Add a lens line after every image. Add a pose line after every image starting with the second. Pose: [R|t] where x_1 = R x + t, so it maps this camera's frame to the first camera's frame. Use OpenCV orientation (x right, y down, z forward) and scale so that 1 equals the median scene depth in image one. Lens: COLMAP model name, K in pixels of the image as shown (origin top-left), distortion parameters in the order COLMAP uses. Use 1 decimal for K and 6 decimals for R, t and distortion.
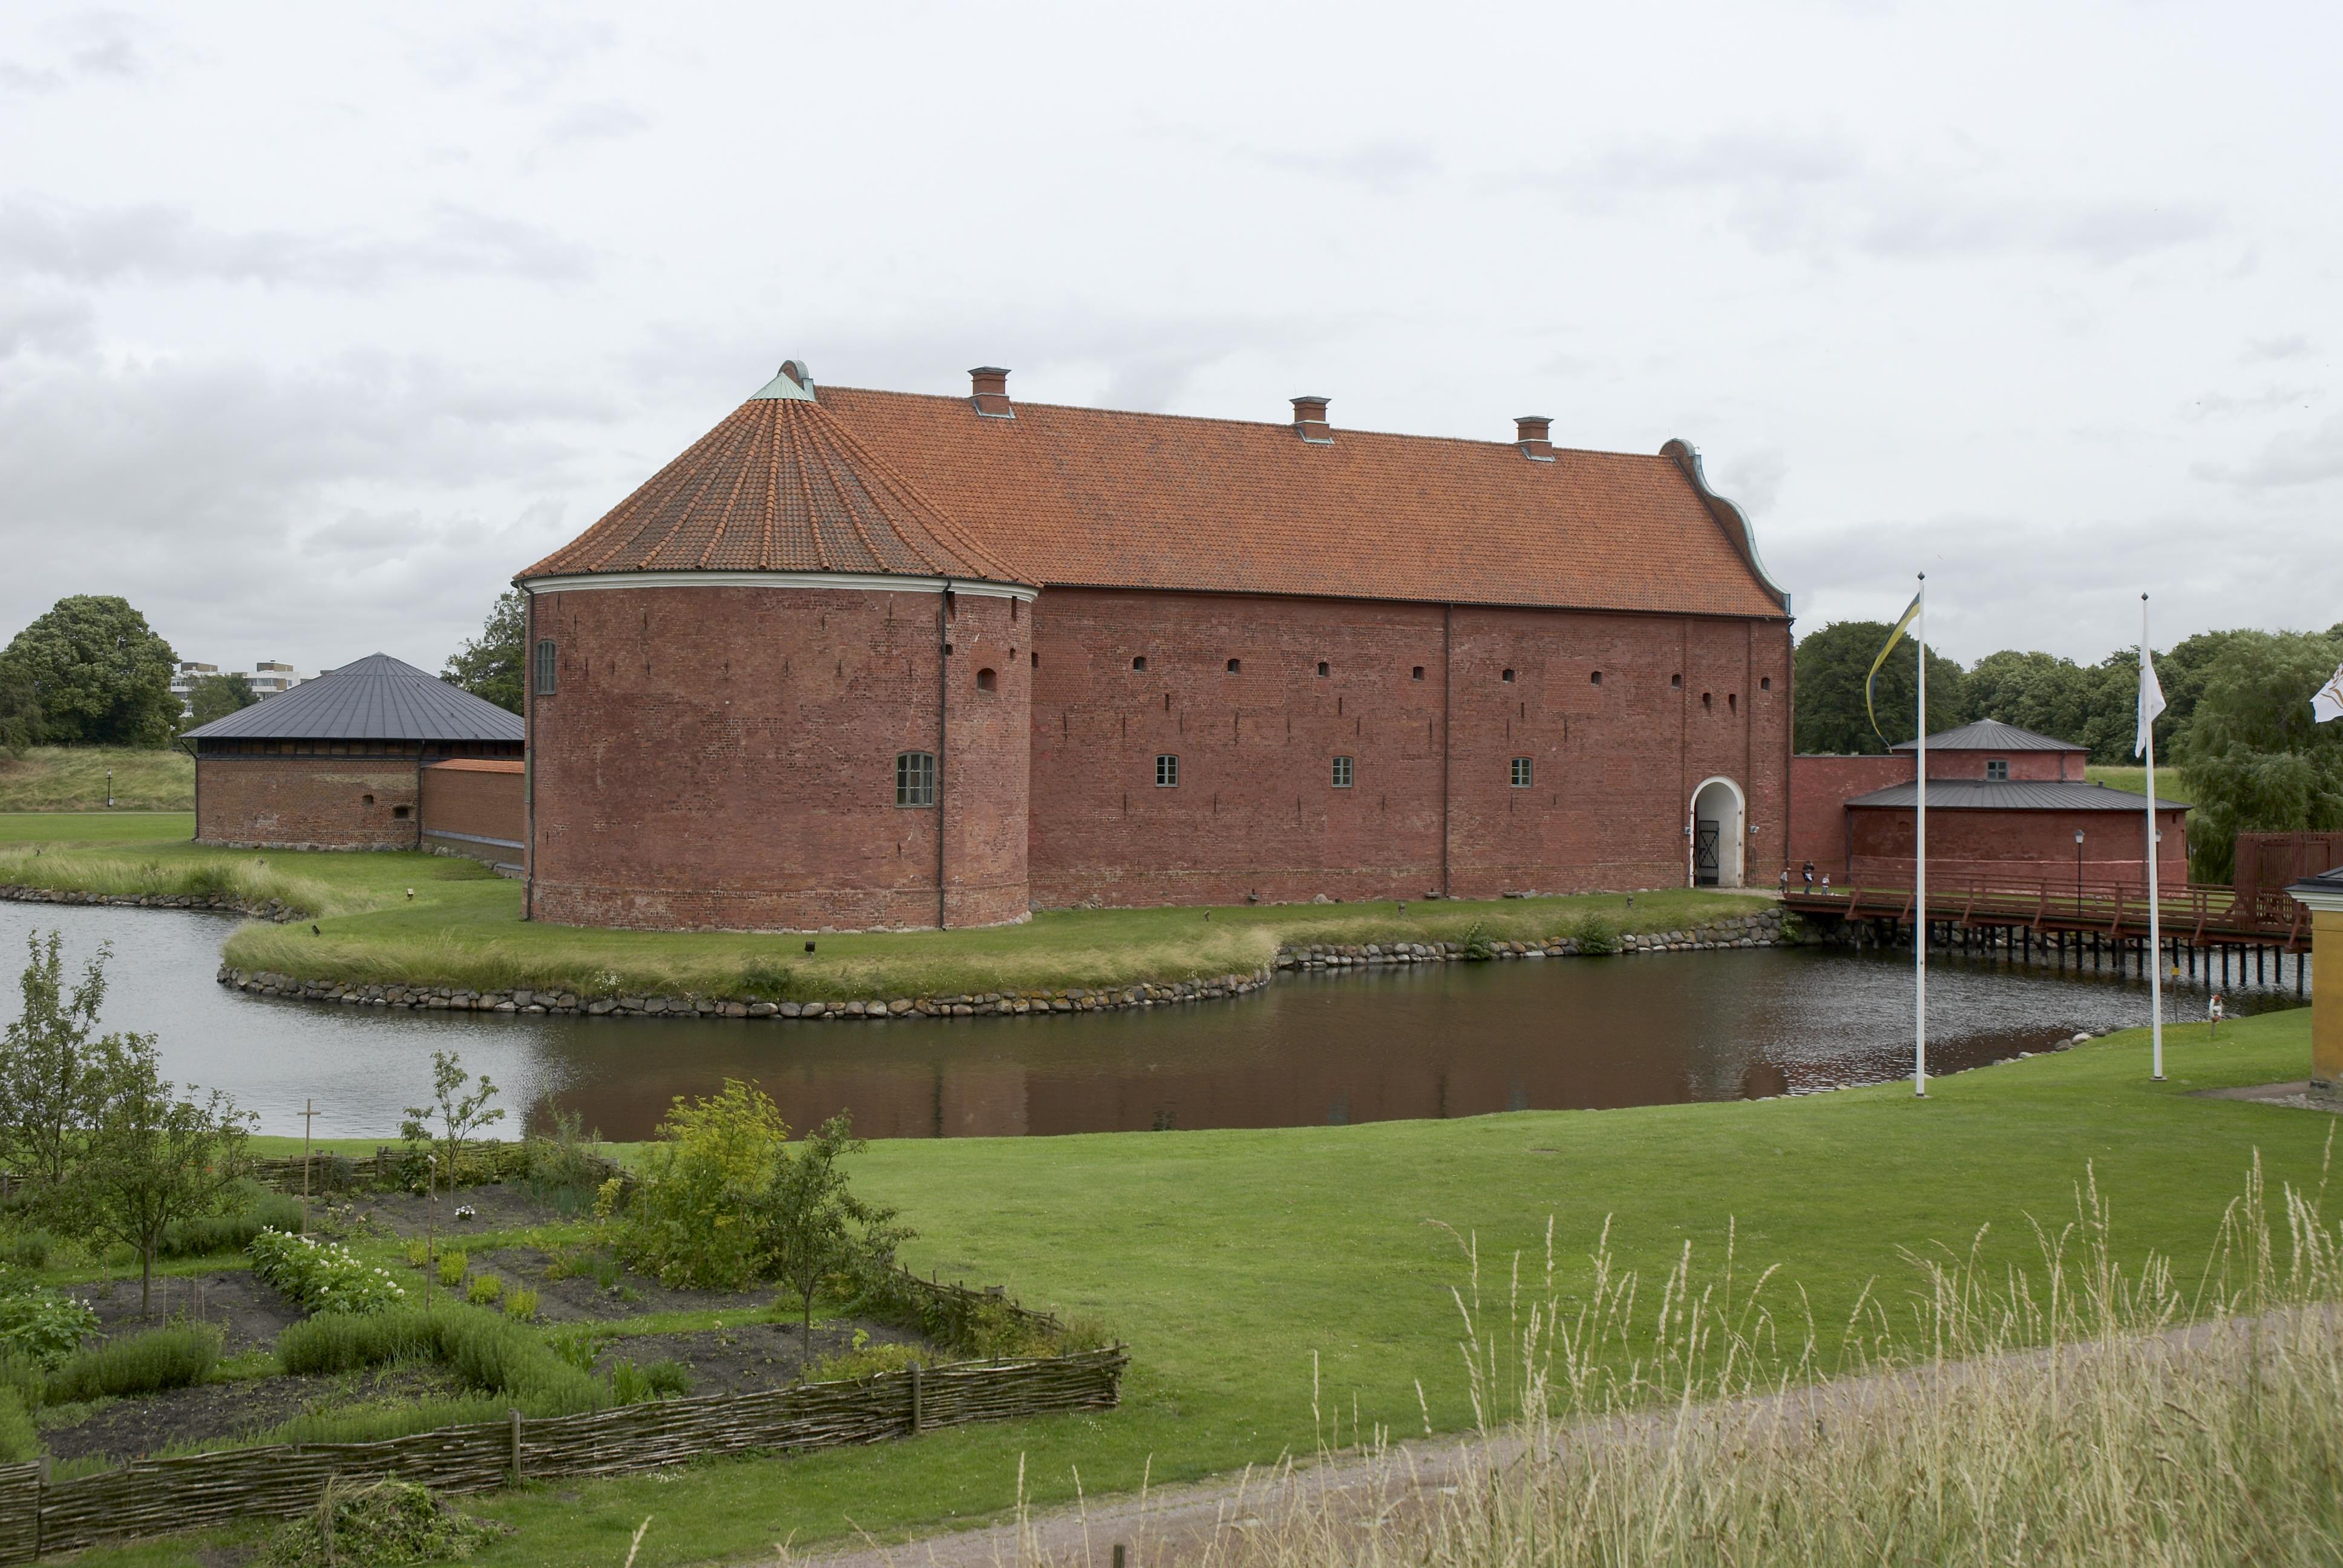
lens RADIAL K [[2635.5, 0, 1167.2], [0, 2635.5, 746.7], [0, 0, 1]] dist [-0.105662, 0.288787]
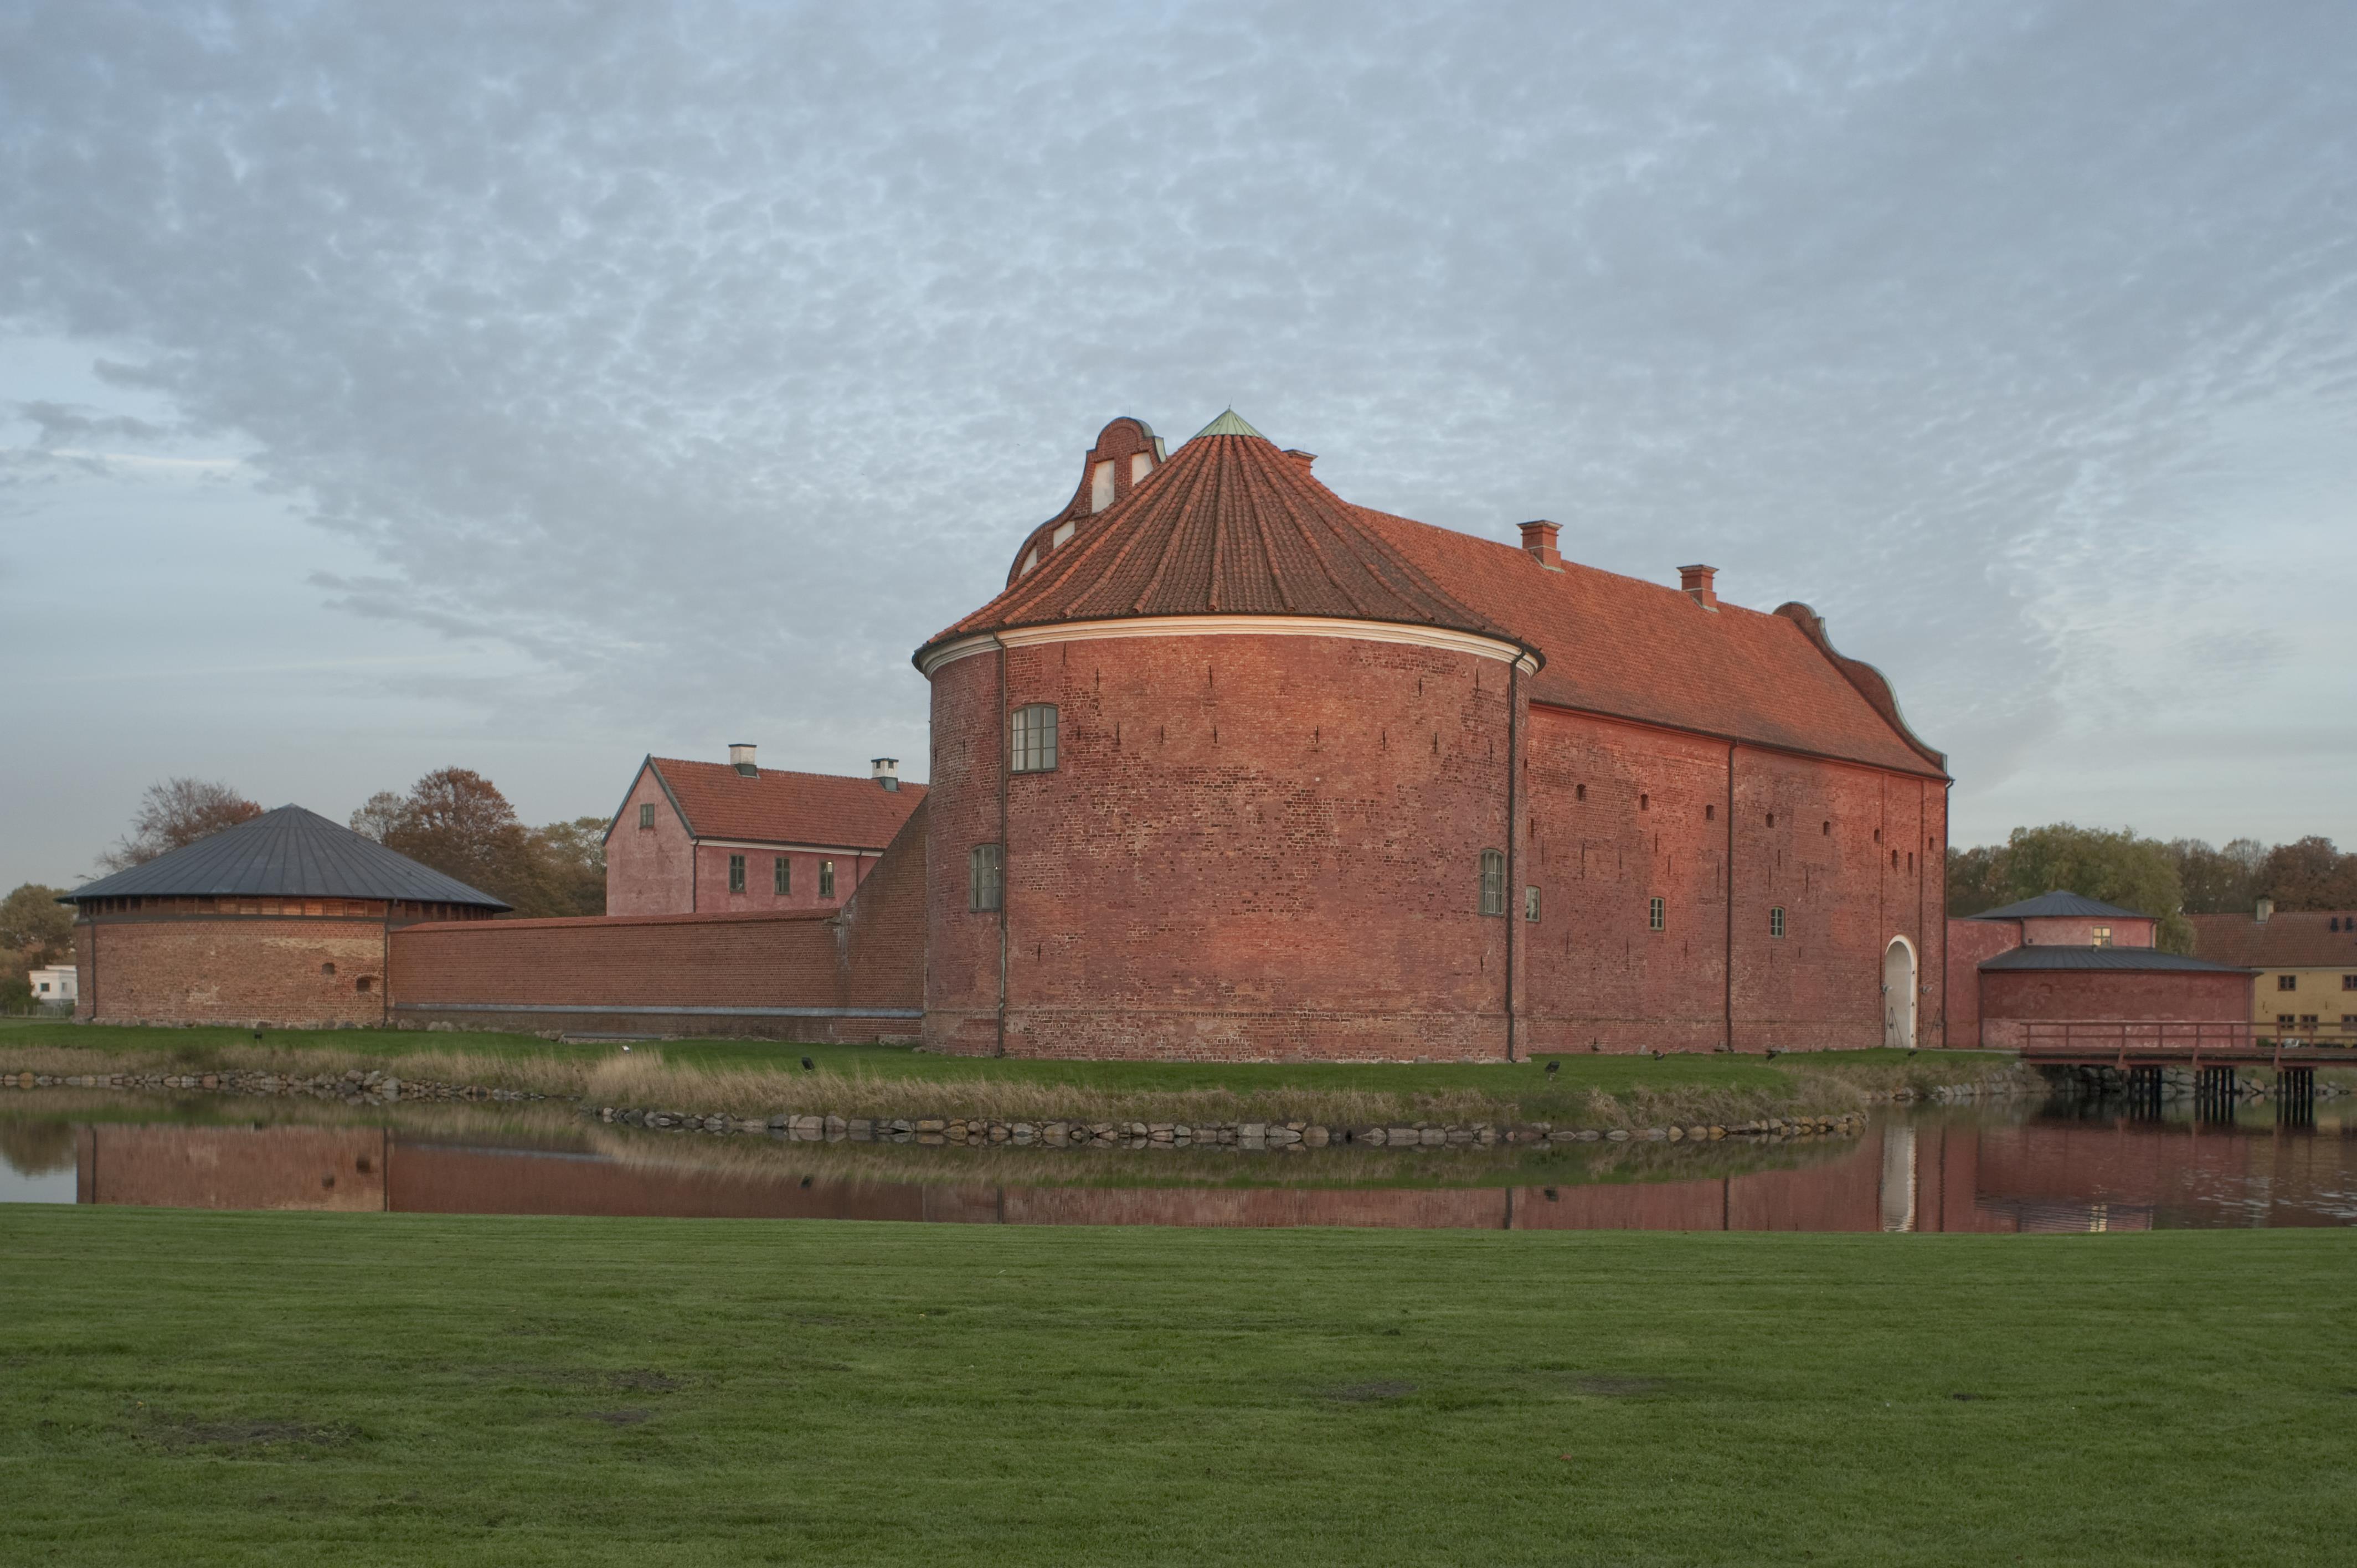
lens RADIAL K [[2381.9, 0, 1169.9], [0, 2381.9, 1071.0], [0, 0, 1]] dist [-0.085638, 0.004596]
pose [[0.958045, -0.007311, 0.286525, -0.332589], [0.000082, 0.999682, 0.025235, 0.043118], [-0.286618, -0.024153, 0.957741, 0.243488]]
